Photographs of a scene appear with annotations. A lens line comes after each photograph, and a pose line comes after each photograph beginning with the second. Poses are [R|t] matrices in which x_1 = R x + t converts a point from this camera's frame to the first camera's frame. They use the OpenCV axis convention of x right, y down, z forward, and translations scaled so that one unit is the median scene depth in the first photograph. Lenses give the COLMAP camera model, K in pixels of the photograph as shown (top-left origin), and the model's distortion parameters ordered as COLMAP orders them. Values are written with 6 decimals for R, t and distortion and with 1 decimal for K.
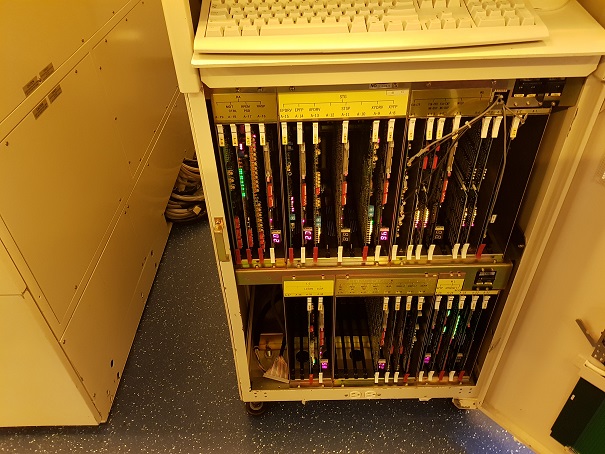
lens RADIAL K [[471.0, 0, 295.0], [0, 471.0, 219.3], [0, 0, 1]] dist [0.071274, -0.122239]
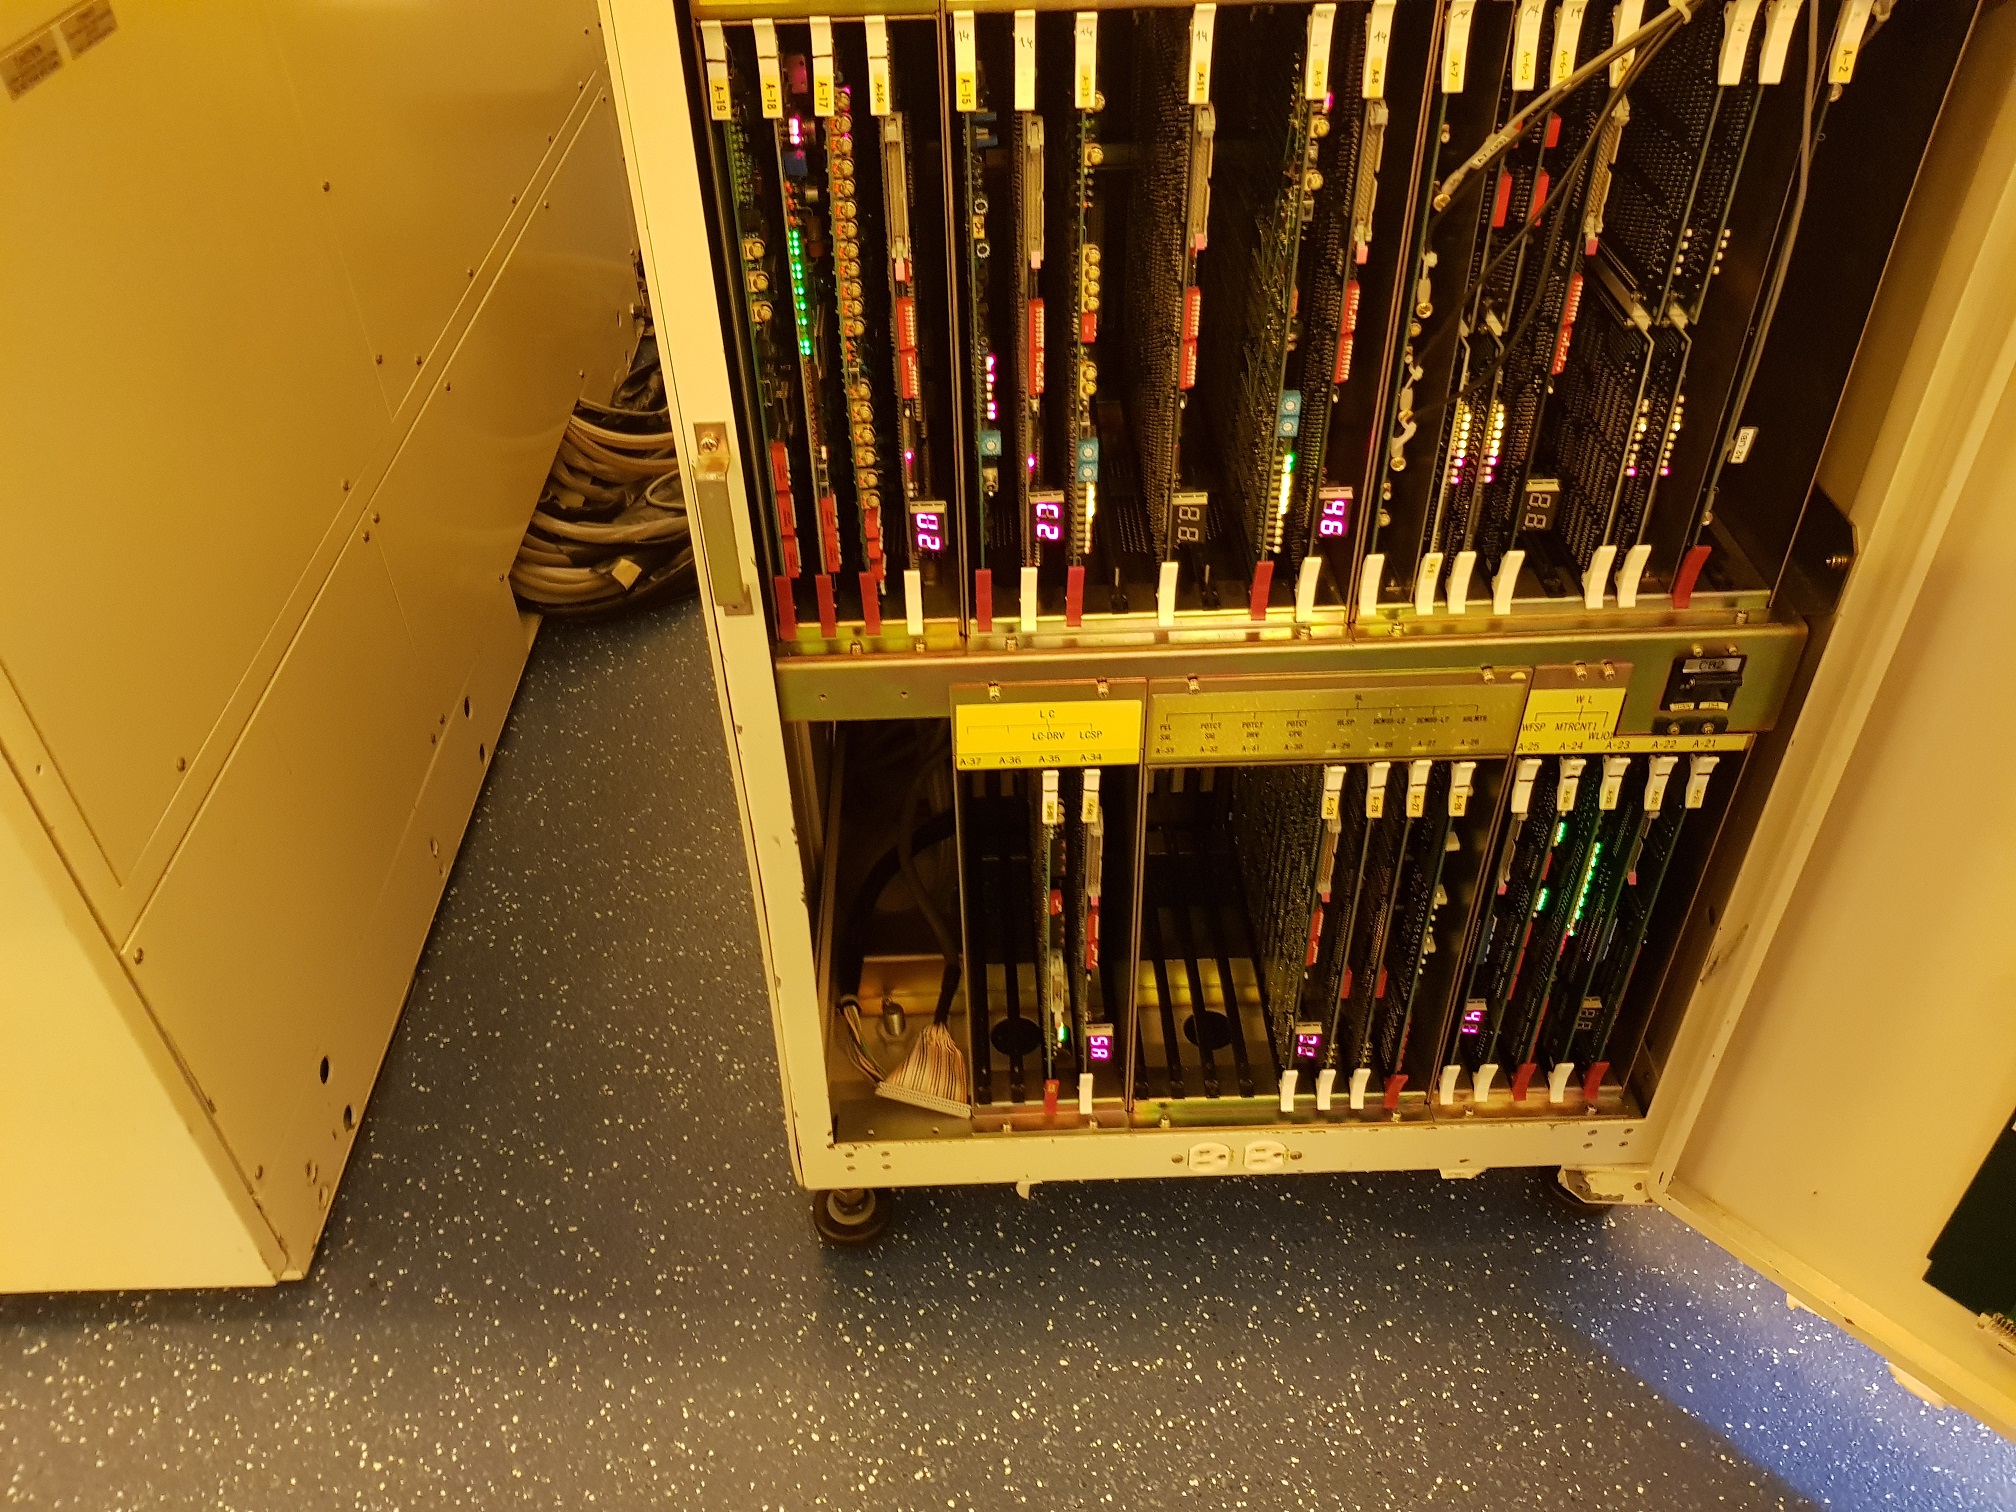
lens RADIAL K [[1580.2, 0, 982.6], [0, 1580.2, 752.7], [0, 0, 1]] dist [0.078744, -0.145598]
pose [[0.999844, -0.007290, 0.016117, -0.021498], [0.006961, 0.999768, 0.020373, 0.128333], [-0.016262, -0.020257, 0.999663, 0.091591]]
